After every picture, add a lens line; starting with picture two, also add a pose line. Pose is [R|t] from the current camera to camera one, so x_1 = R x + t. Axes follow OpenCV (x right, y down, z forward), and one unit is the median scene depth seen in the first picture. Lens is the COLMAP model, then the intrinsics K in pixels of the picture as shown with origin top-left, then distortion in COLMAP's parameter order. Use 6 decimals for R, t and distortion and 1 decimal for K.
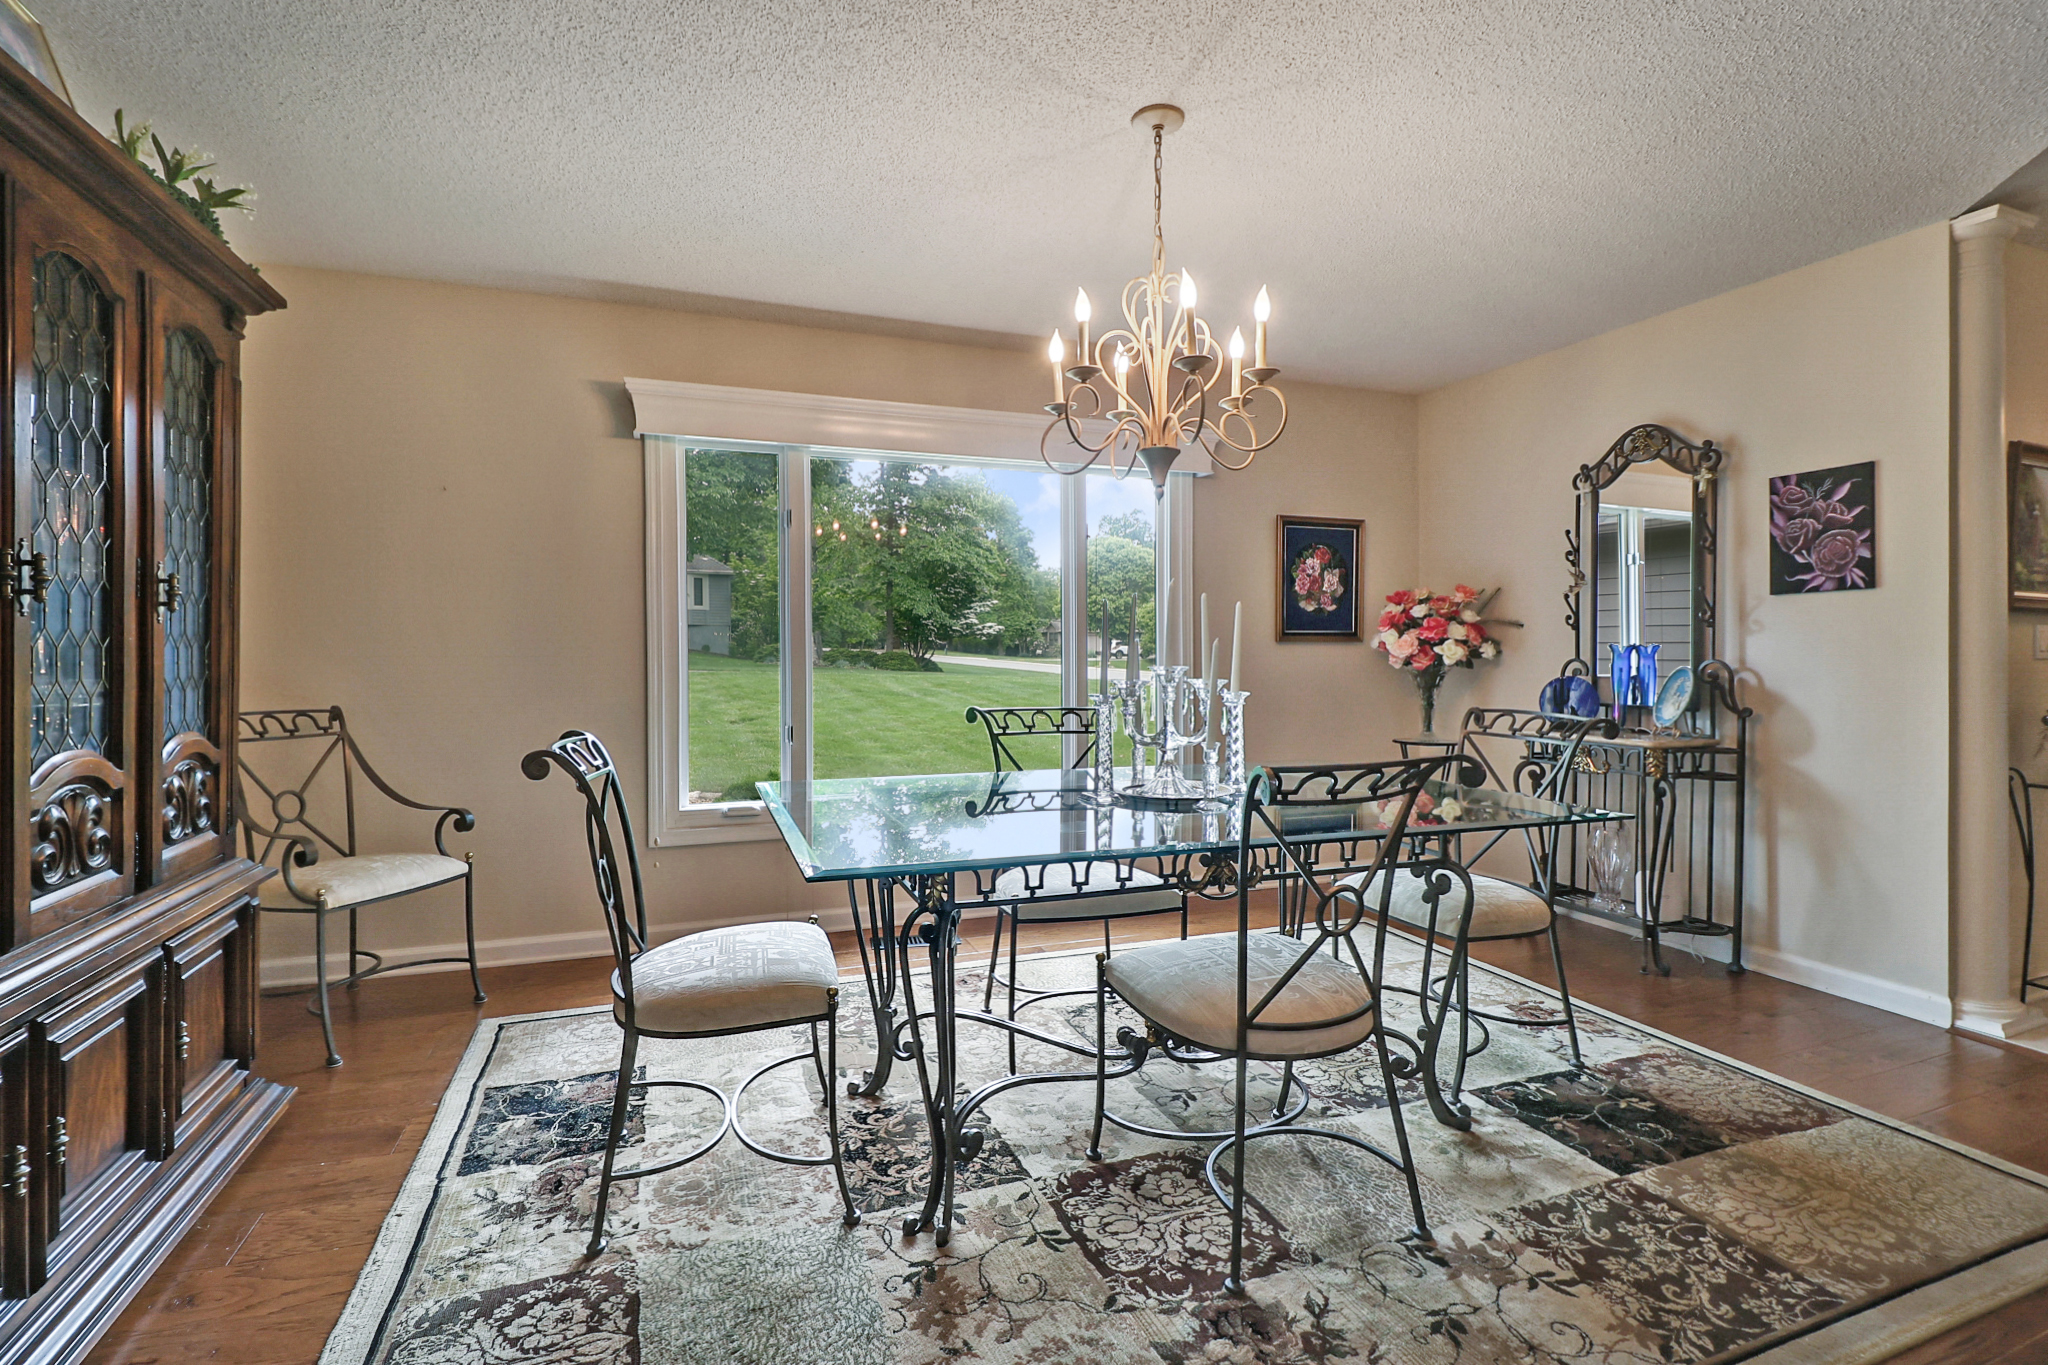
lens RADIAL K [[937.7, 0, 1015.7], [0, 937.7, 664.7], [0, 0, 1]] dist [-0.000631, -0.012056]
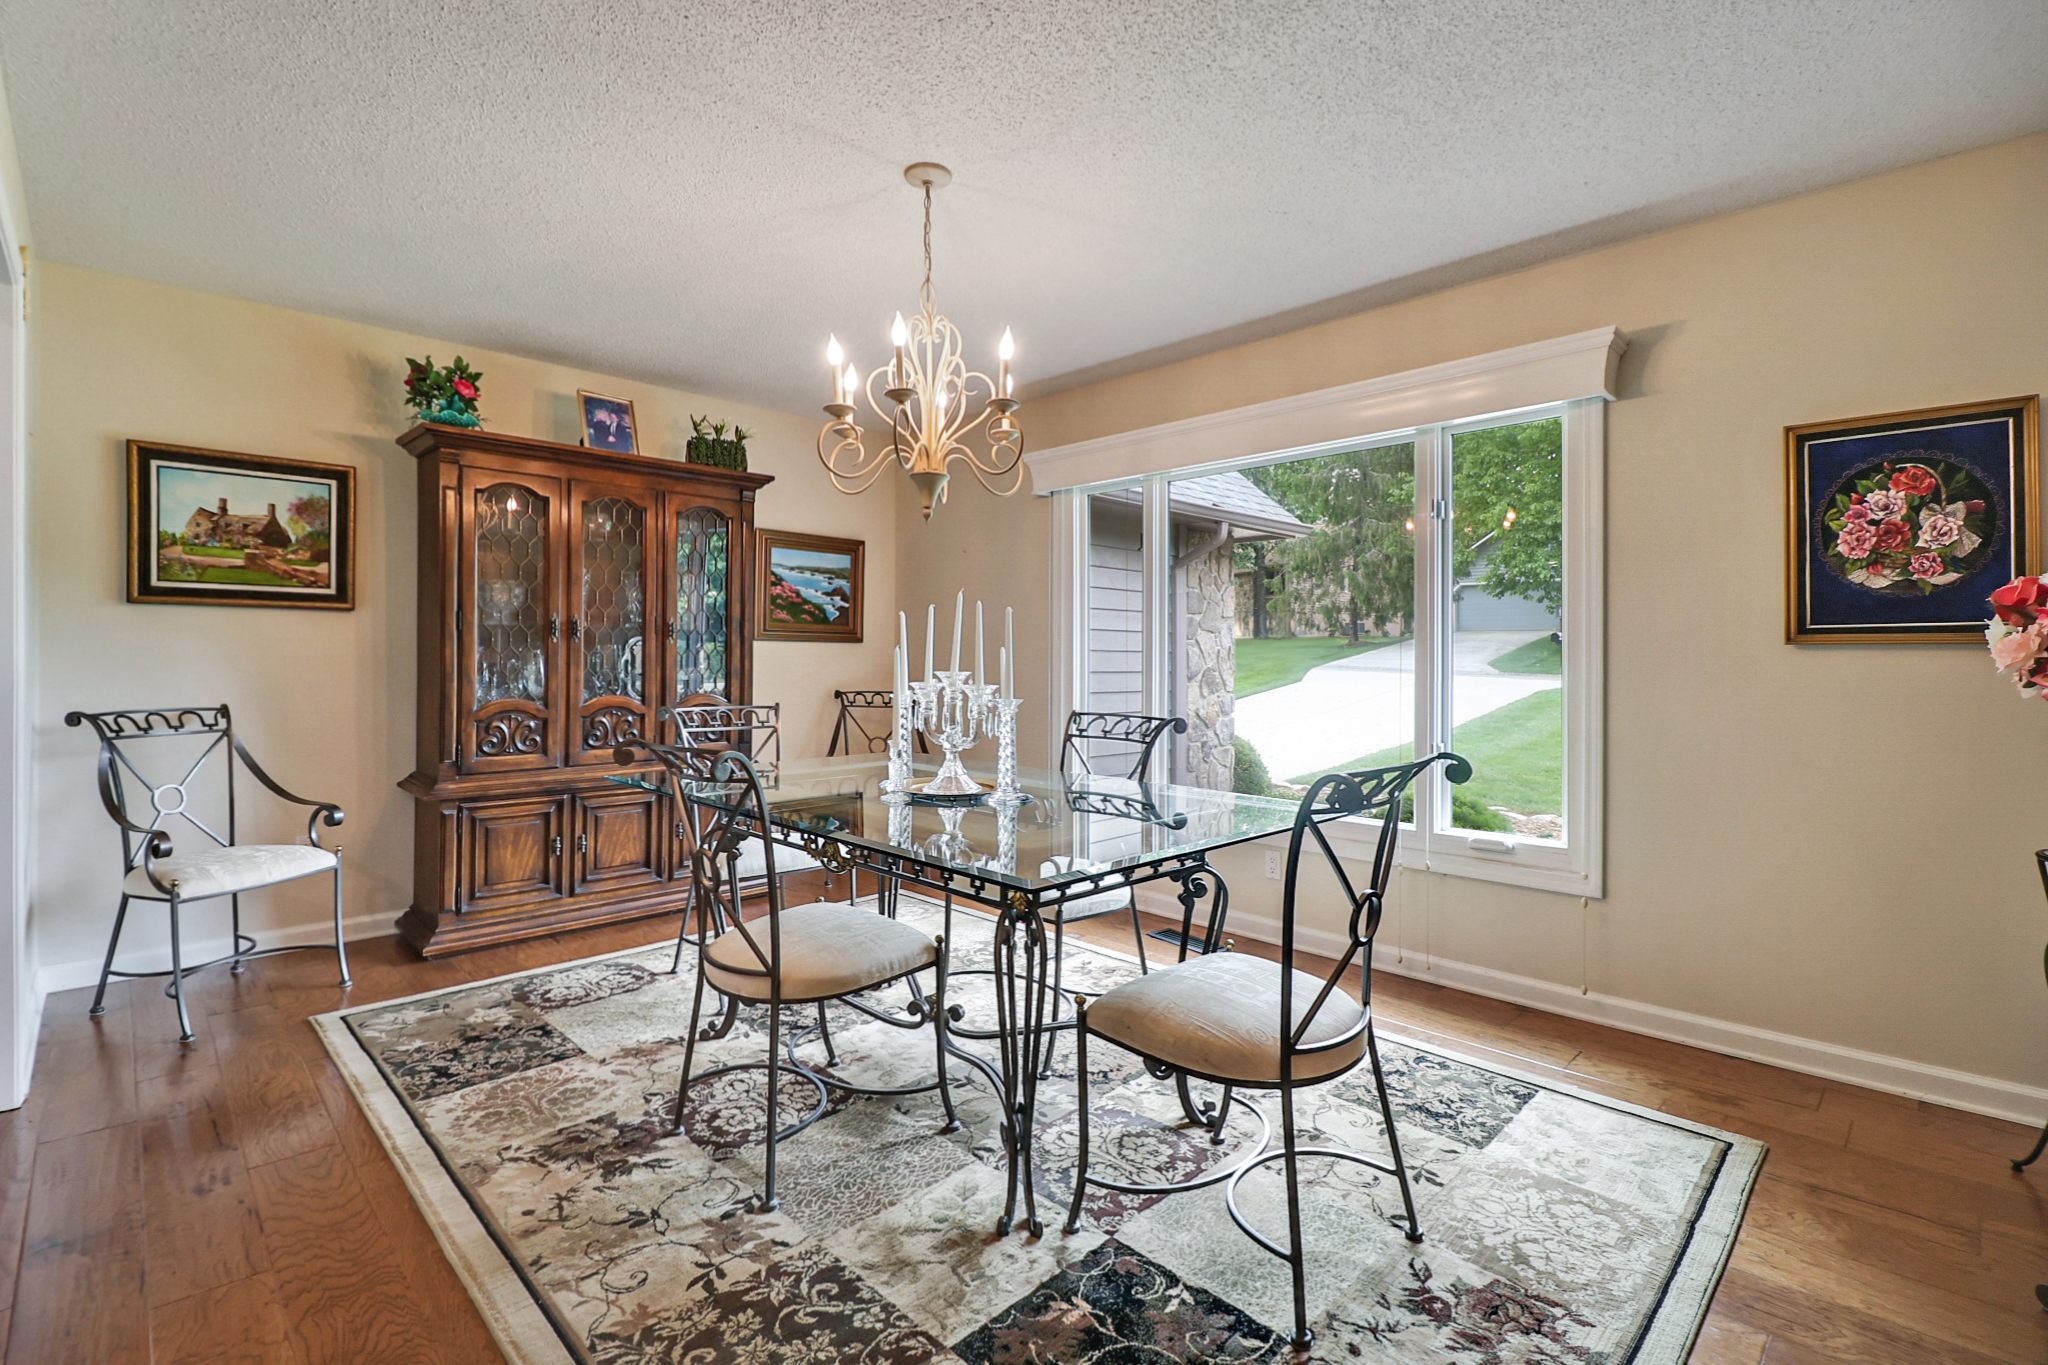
lens RADIAL K [[937.7, 0, 1010.1], [0, 937.7, 646.3], [0, 0, 1]] dist [-0.000631, -0.012056]
pose [[0.408838, -0.009951, -0.912553, 1.273301], [-0.015597, 0.999718, -0.017889, -0.010533], [0.912474, 0.021547, 0.408568, 0.669556]]
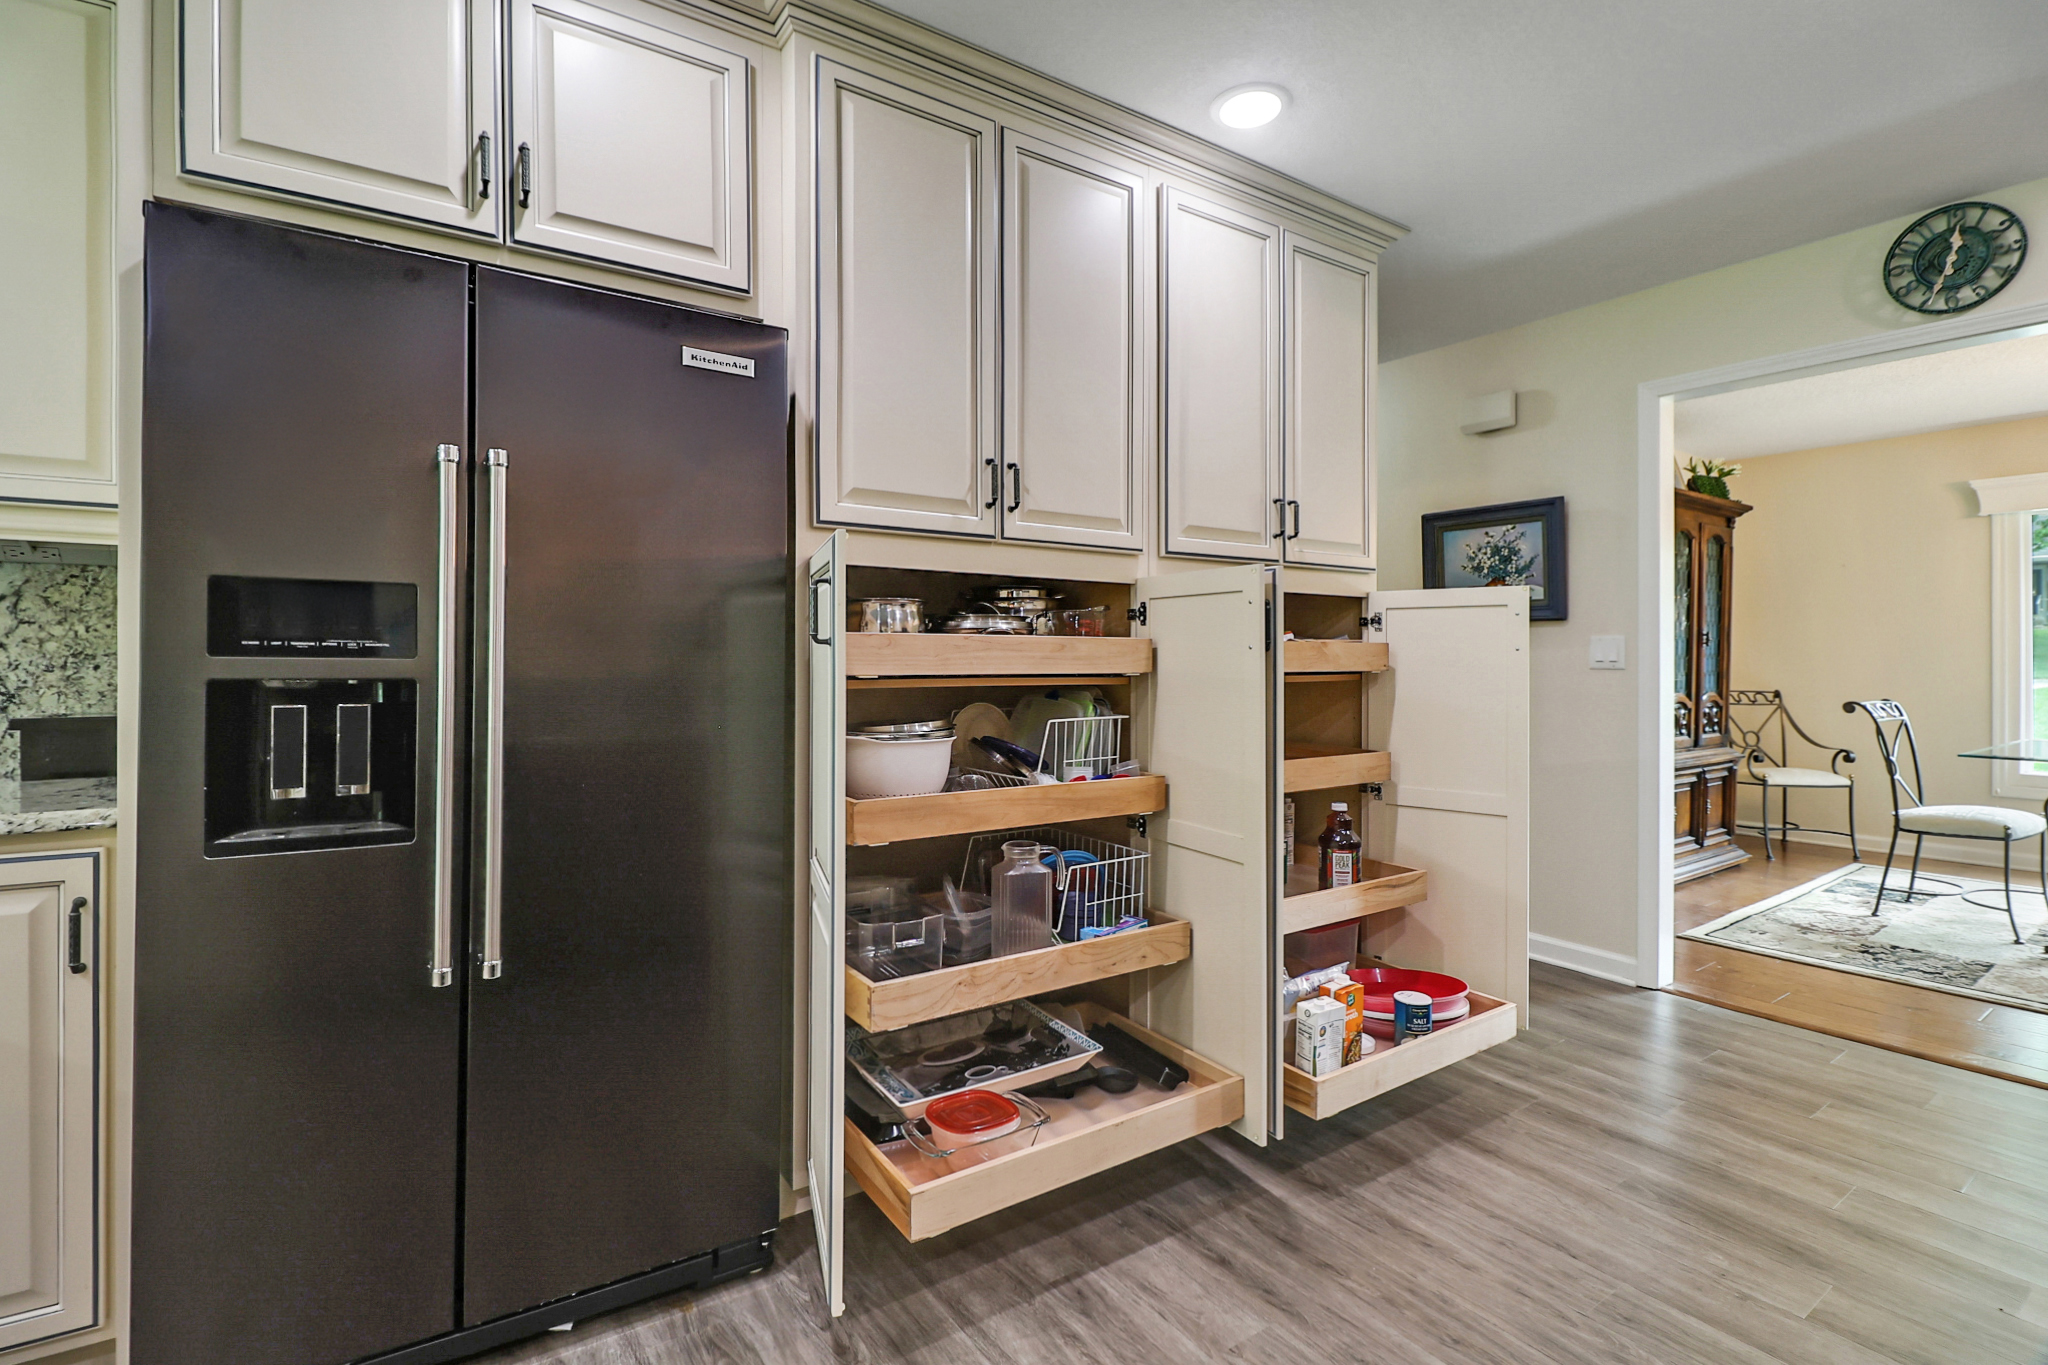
lens RADIAL K [[937.7, 0, 1016.4], [0, 937.7, 663.0], [0, 0, 1]] dist [-0.000631, -0.012056]
pose [[0.230888, 0.000254, -0.972980, 1.086599], [-0.018474, 0.999821, -0.004123, 0.034792], [0.972805, 0.018927, 0.230851, -1.352426]]
